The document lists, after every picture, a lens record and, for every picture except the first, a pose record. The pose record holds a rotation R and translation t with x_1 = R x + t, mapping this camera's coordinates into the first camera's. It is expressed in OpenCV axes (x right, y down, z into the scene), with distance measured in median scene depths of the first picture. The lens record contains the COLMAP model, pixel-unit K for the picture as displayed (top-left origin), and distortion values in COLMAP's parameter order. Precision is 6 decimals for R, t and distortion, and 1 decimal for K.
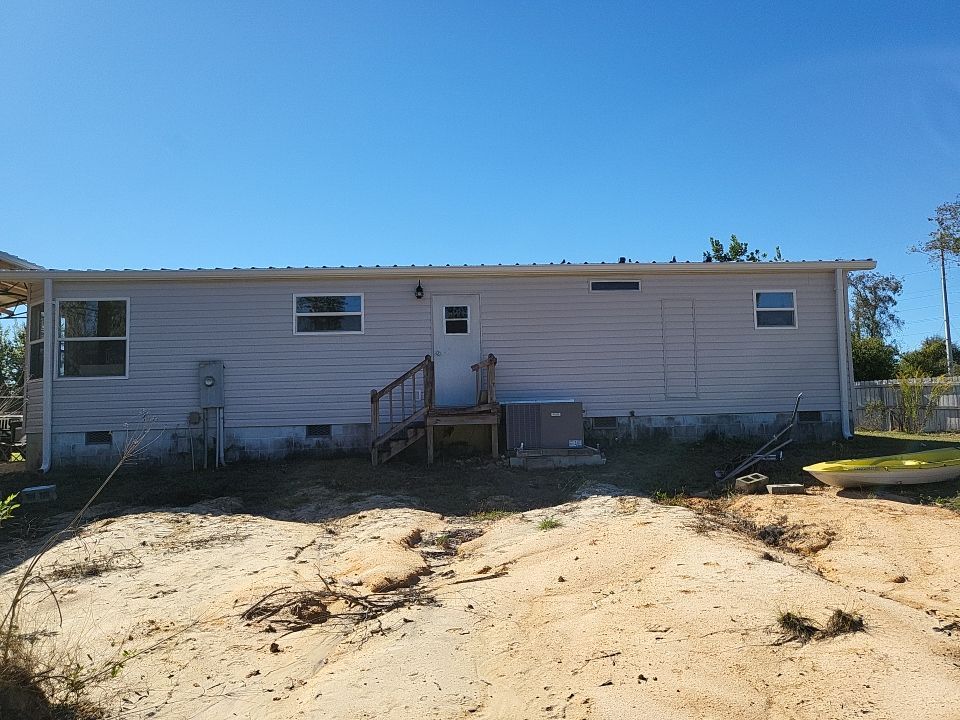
lens RADIAL K [[777.8, 0, 478.6], [0, 777.8, 360.2], [0, 0, 1]] dist [0.002424, 0.000930]
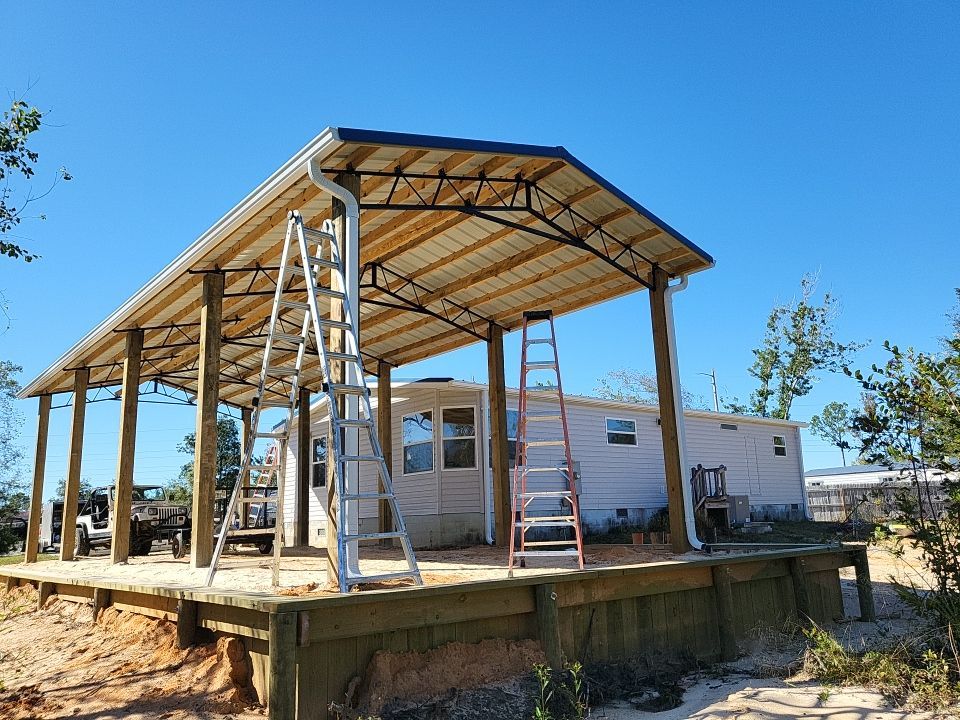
lens RADIAL K [[720.8, 0, 479.6], [0, 720.8, 362.0], [0, 0, 1]] dist [0.013674, 0.003503]
pose [[0.799379, 0.128123, 0.587007, -1.208841], [-0.058472, 0.988951, -0.136227, 0.011014], [-0.597975, 0.074573, 0.798038, 0.057973]]
